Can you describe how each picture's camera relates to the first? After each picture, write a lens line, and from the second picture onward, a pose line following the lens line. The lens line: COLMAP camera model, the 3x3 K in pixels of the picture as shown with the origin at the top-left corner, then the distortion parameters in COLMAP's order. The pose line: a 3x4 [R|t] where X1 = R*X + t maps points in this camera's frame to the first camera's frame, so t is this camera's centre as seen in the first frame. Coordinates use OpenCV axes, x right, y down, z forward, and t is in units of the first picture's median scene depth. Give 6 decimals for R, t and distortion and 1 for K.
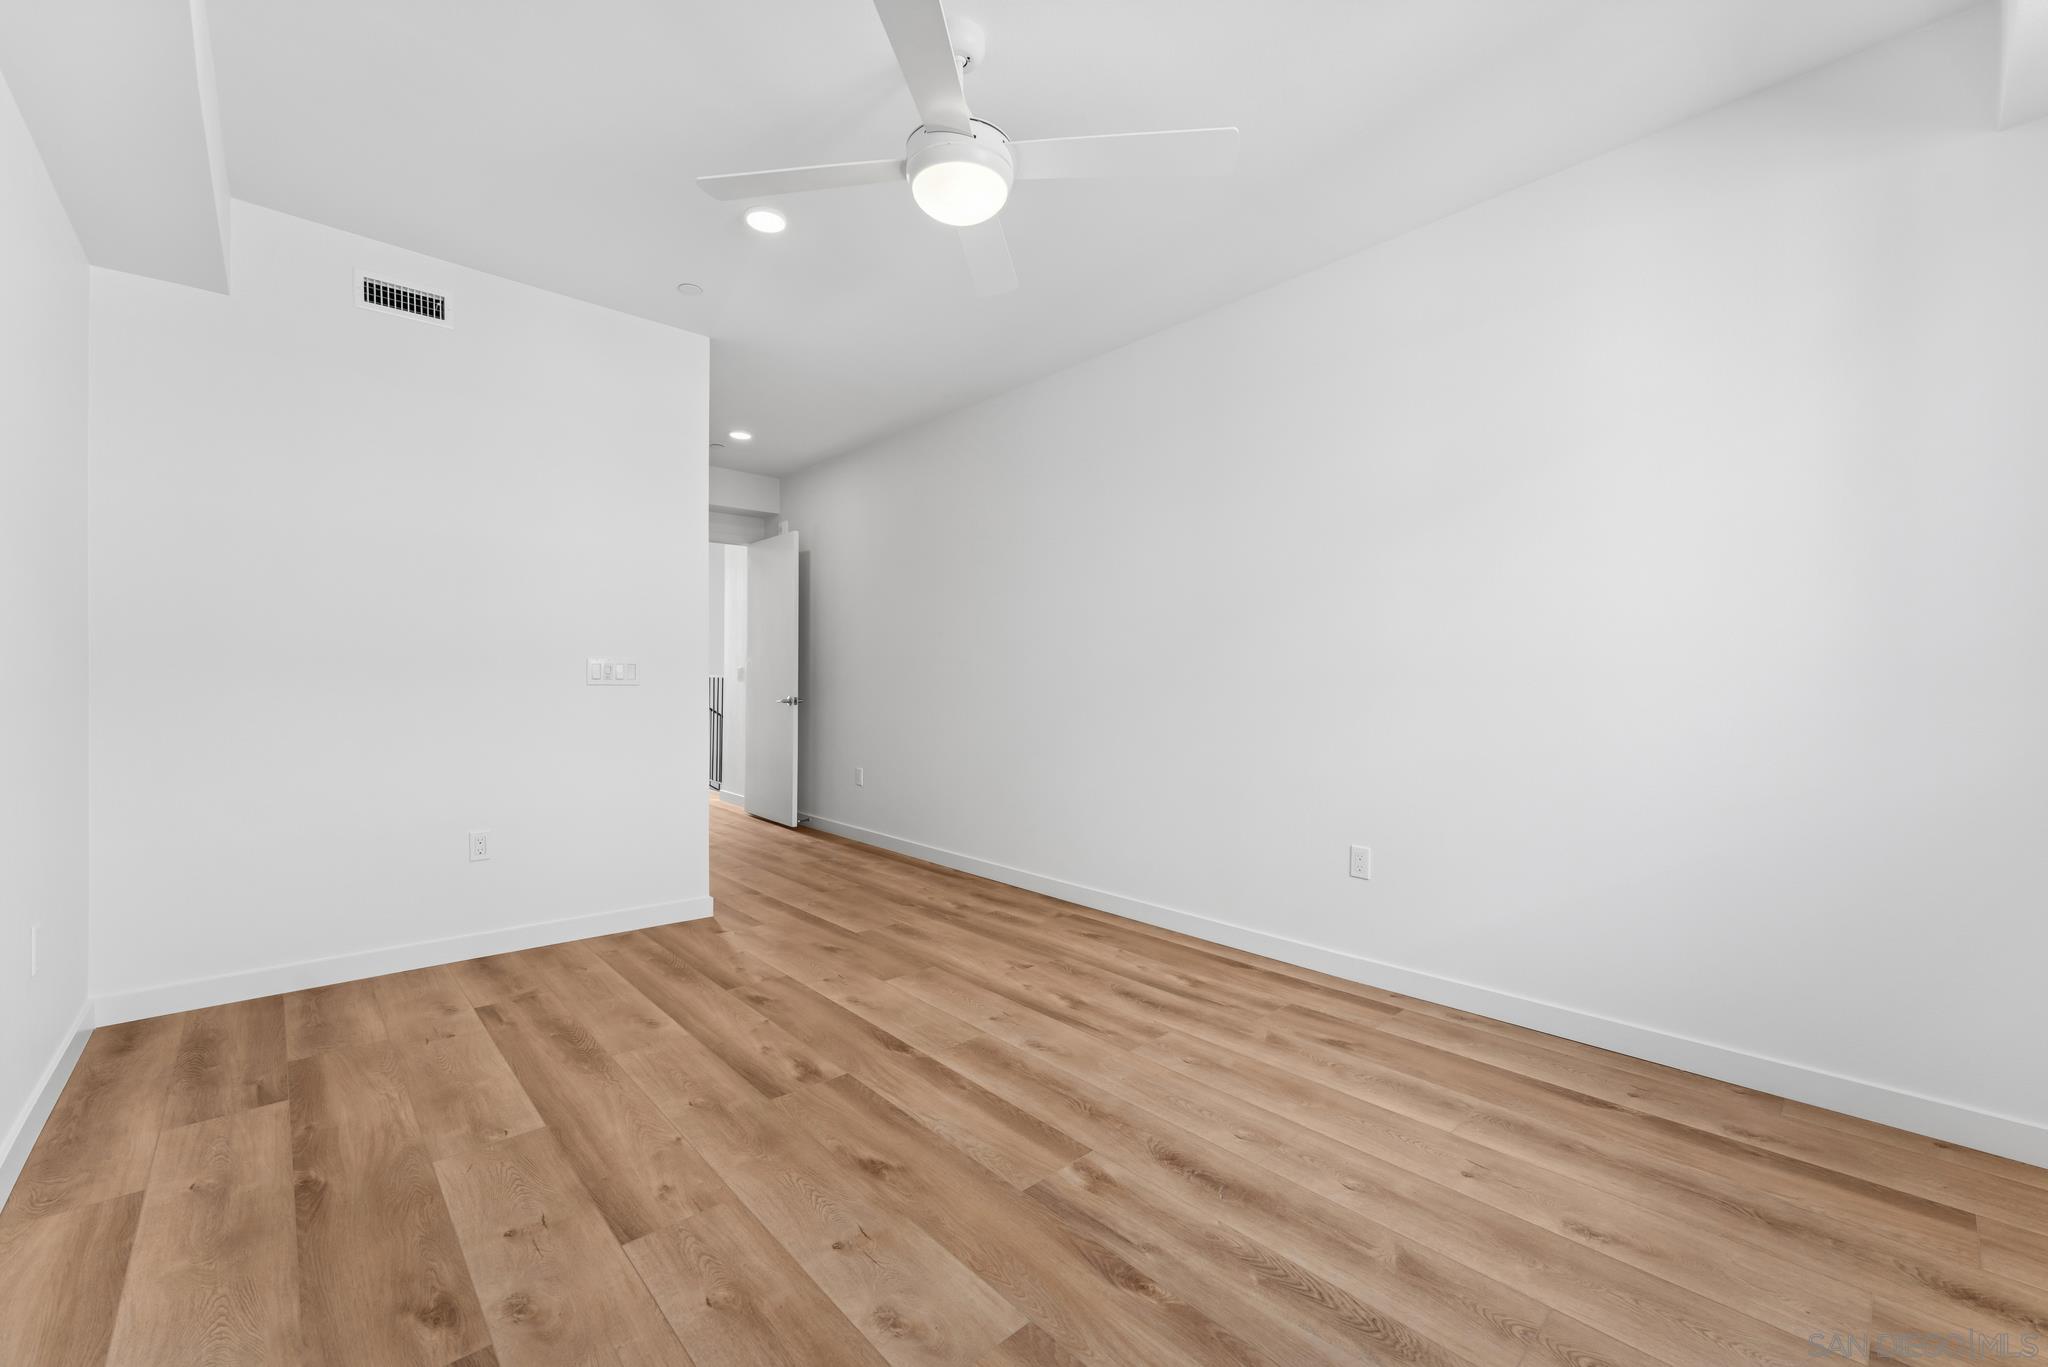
lens RADIAL K [[829.1, 0, 1015.8], [0, 829.1, 654.6], [0, 0, 1]] dist [-0.001213, -0.000292]
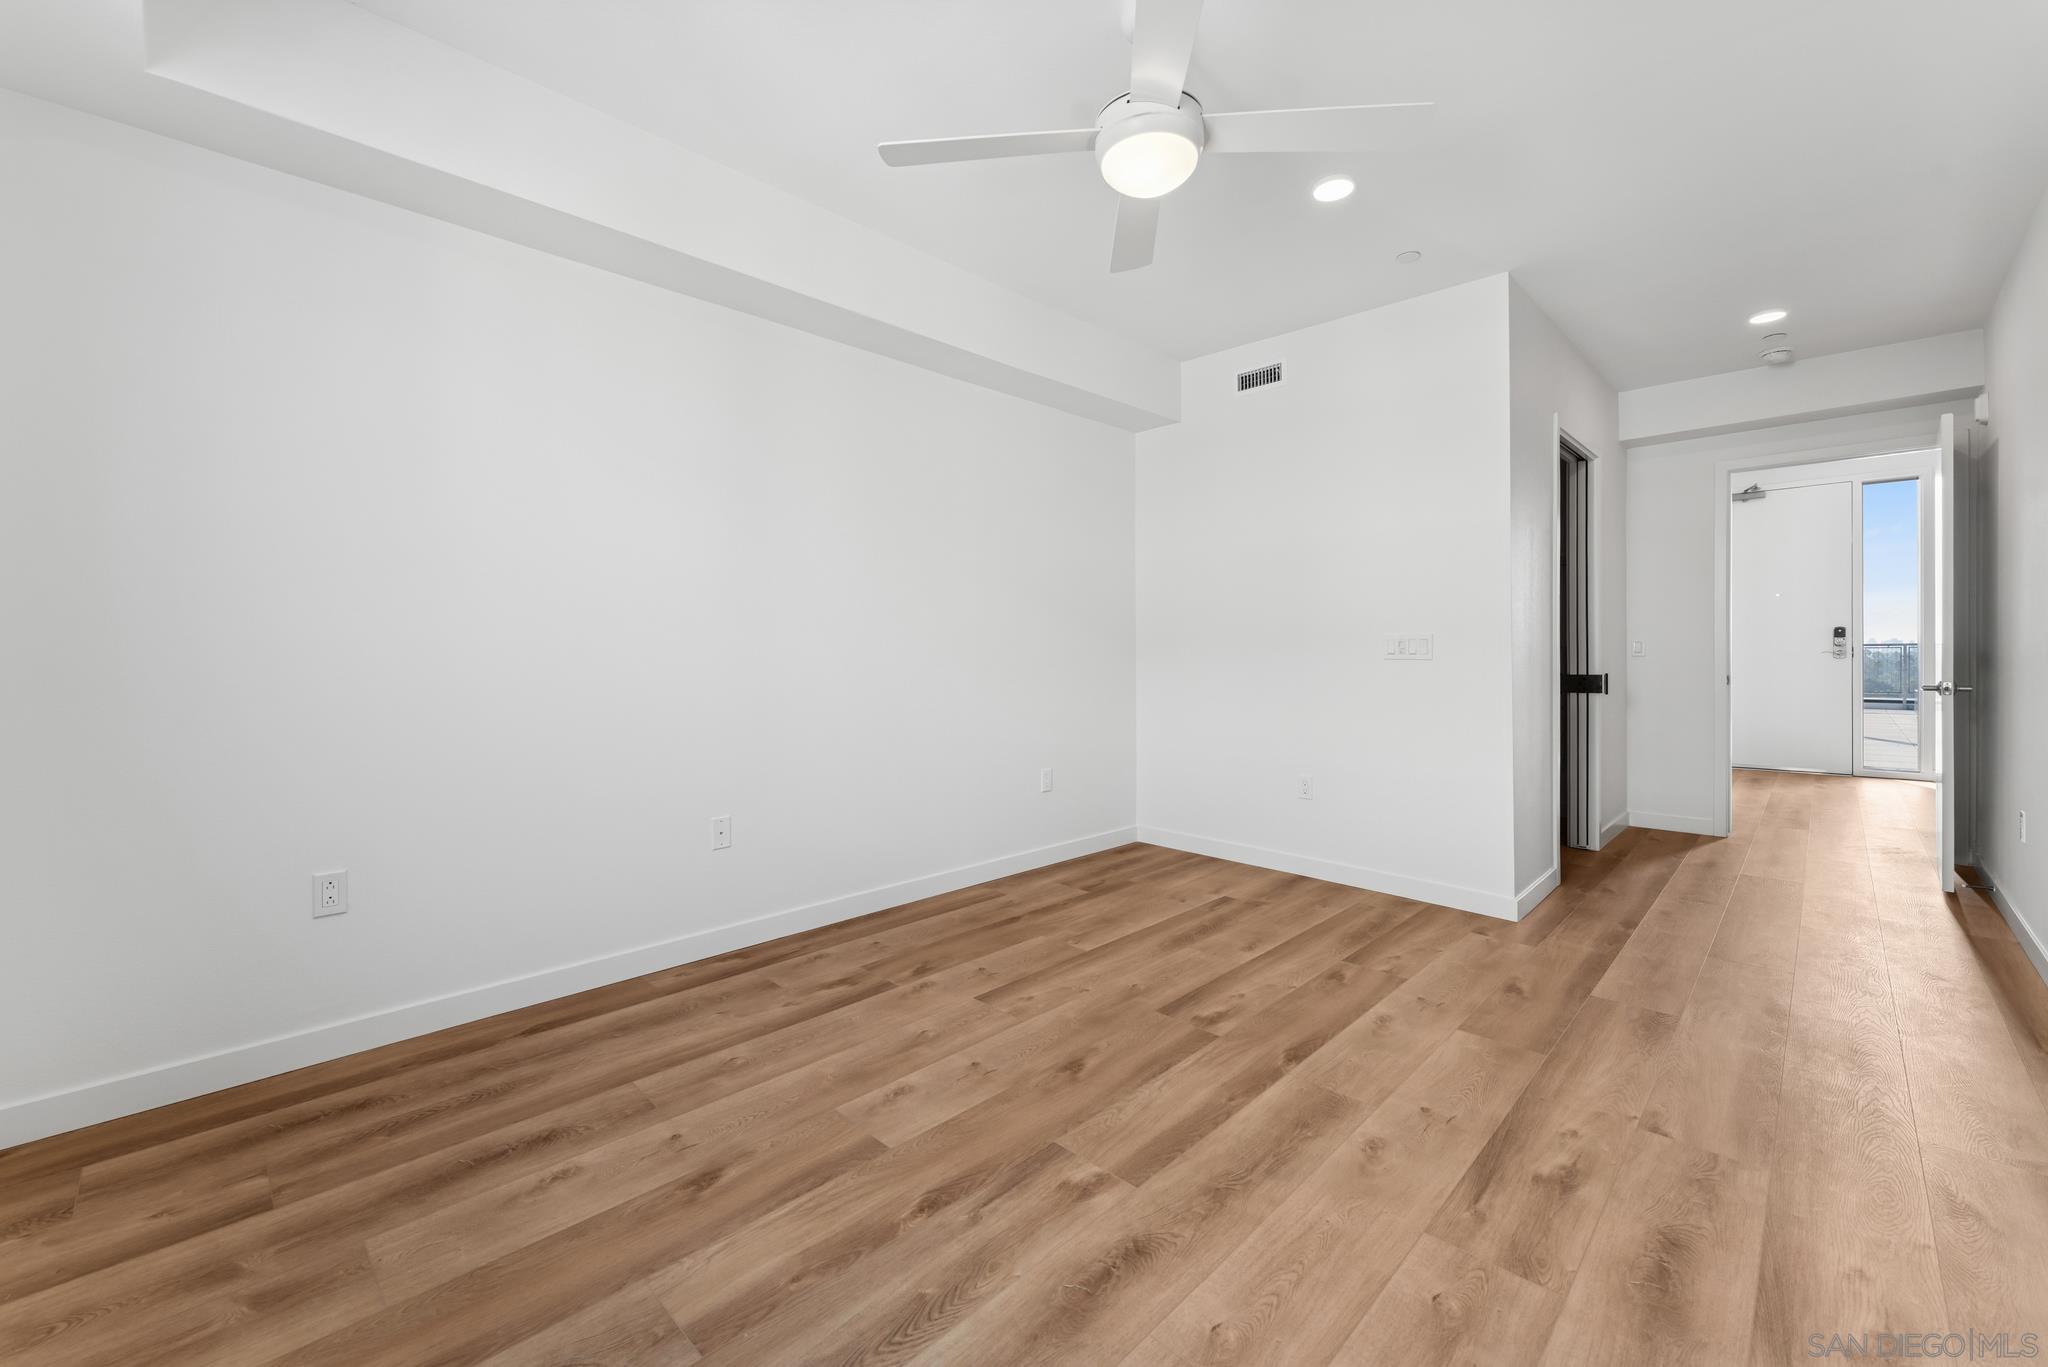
lens RADIAL K [[829.1, 0, 1015.8], [0, 829.1, 654.6], [0, 0, 1]] dist [-0.001213, -0.000292]
pose [[0.047493, -0.000877, -0.998871, 0.847476], [0.030213, 0.999543, 0.000559, 0.023232], [0.998415, -0.030206, 0.047498, 0.740440]]
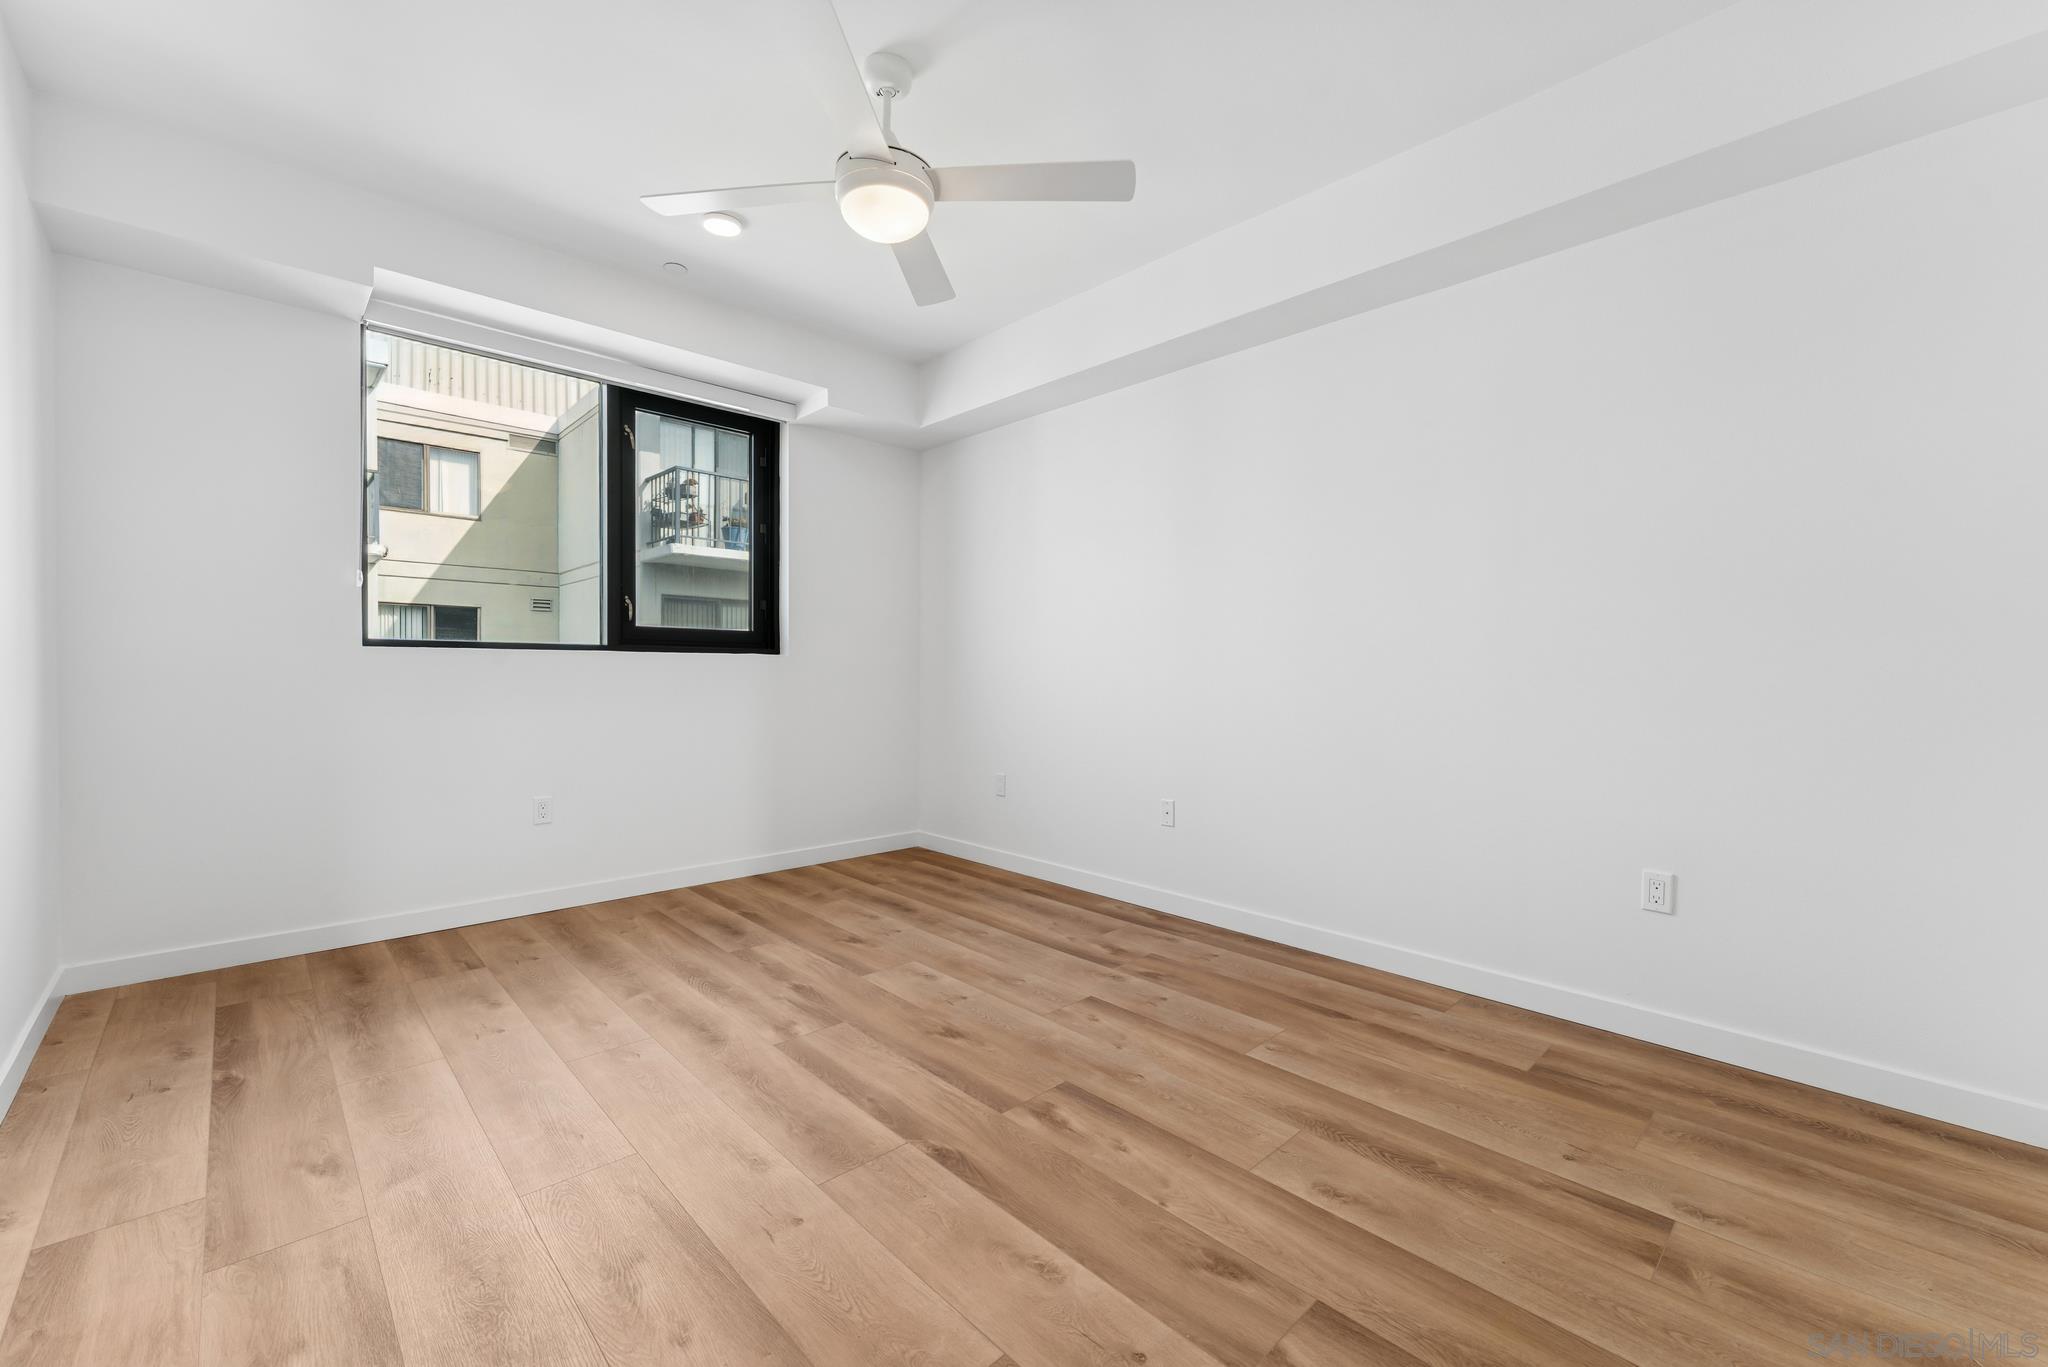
lens RADIAL K [[829.1, 0, 1015.8], [0, 829.1, 654.6], [0, 0, 1]] dist [-0.001213, -0.000292]
pose [[-0.999884, -0.009825, -0.011603, -0.212232], [-0.009297, 0.998955, -0.044758, 0.066297], [0.012030, -0.044645, -0.998930, 1.965048]]
